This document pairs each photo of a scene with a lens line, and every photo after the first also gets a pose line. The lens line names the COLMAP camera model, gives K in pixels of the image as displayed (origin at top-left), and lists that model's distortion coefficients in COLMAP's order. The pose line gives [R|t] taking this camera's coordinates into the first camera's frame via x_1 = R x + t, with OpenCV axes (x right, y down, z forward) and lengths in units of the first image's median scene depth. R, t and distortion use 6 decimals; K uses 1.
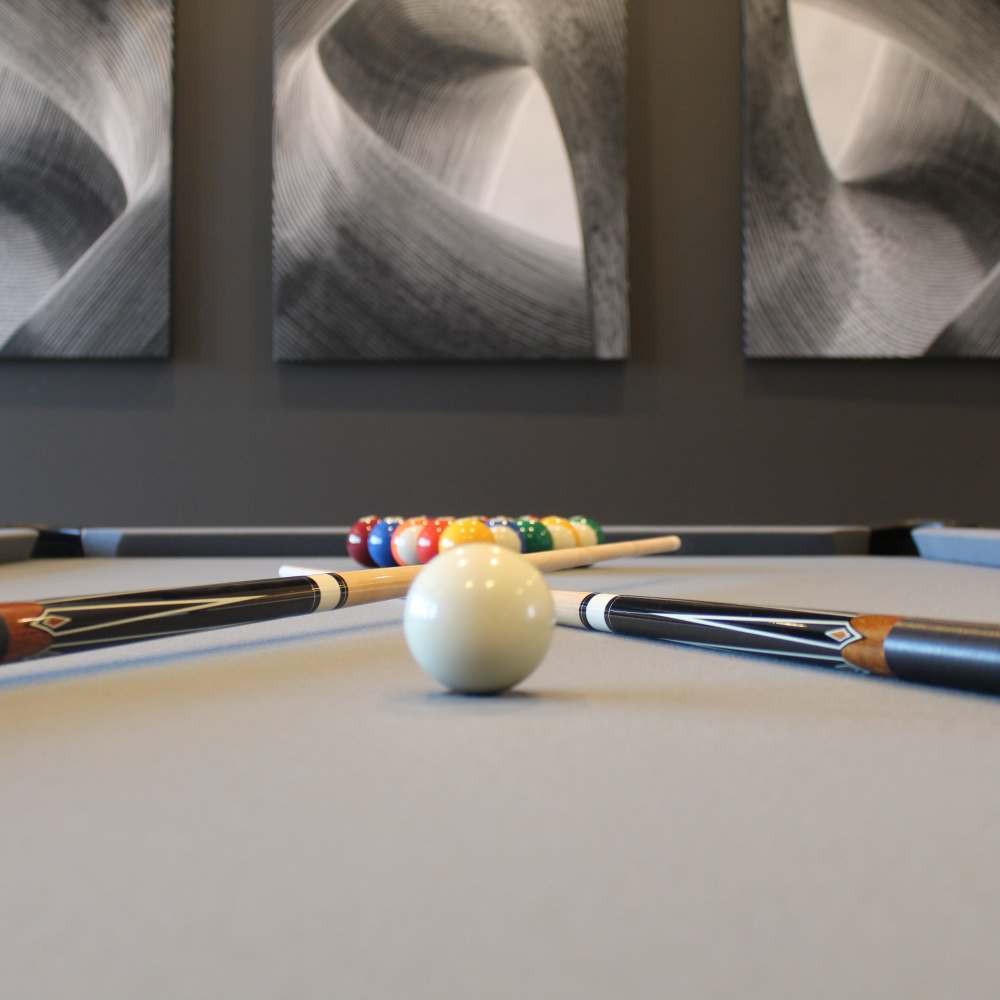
lens RADIAL K [[2551.5, 0, 497.9], [0, 2551.5, 495.5], [0, 0, 1]] dist [-0.011418, 0.000000]
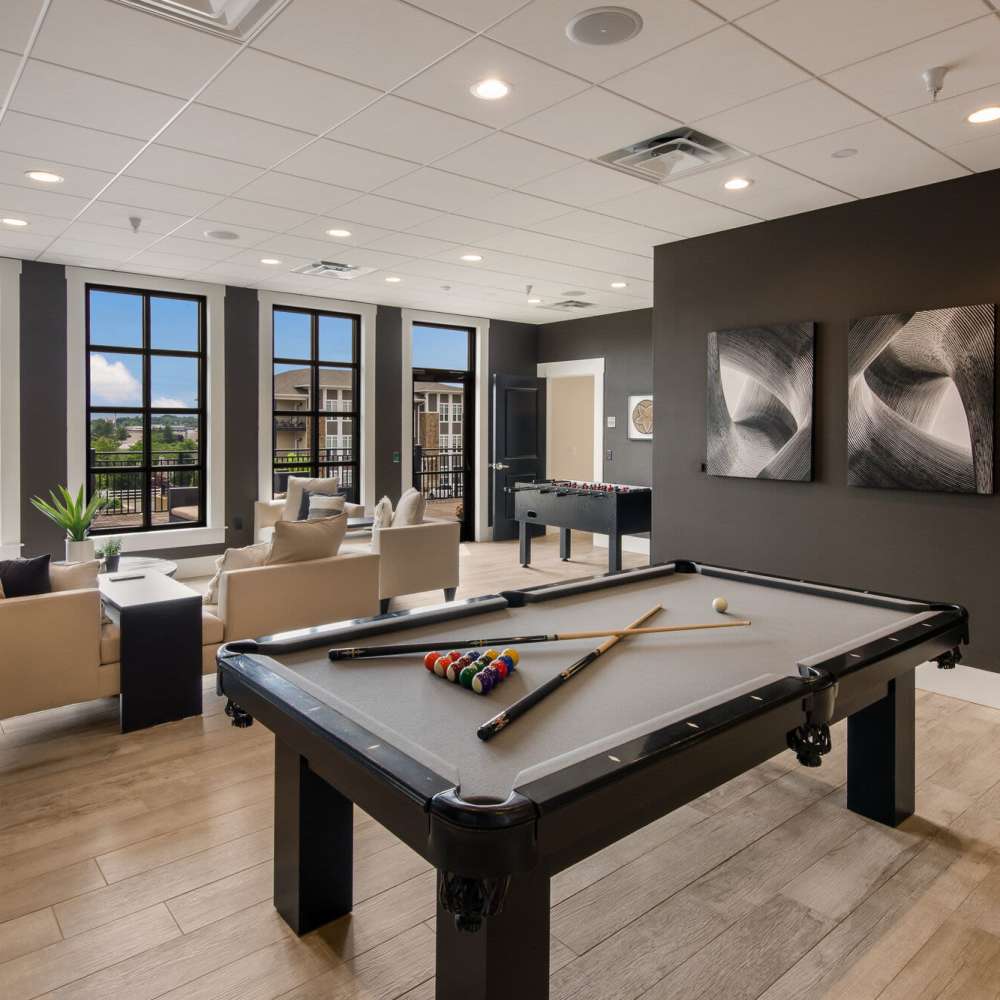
lens RADIAL K [[2551.5, 0, 500.3], [0, 2551.5, 500.3], [0, 0, 1]] dist [-0.011418, 0.000000]
pose [[0.213351, 0.030147, -0.976510, 3.131762], [-0.119465, 0.992828, 0.004550, -0.006029], [0.969644, 0.115688, 0.215422, 0.048358]]
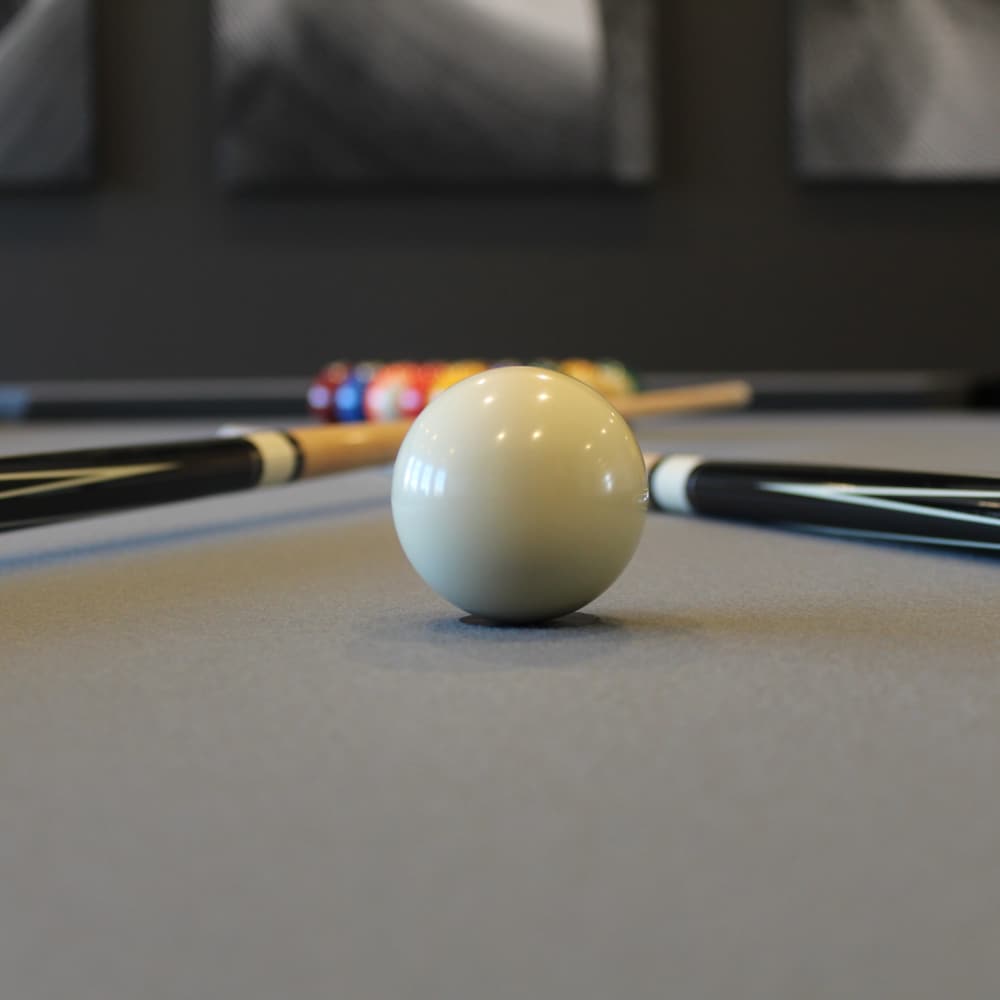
lens RADIAL K [[2551.5, 0, 502.1], [0, 2551.5, 499.5], [0, 0, 1]] dist [-0.011418, 0.000000]
pose [[0.999889, -0.009710, 0.011326, -0.009589], [0.009157, 0.998809, 0.047916, 0.011161], [-0.011778, -0.047807, 0.998787, 0.217606]]
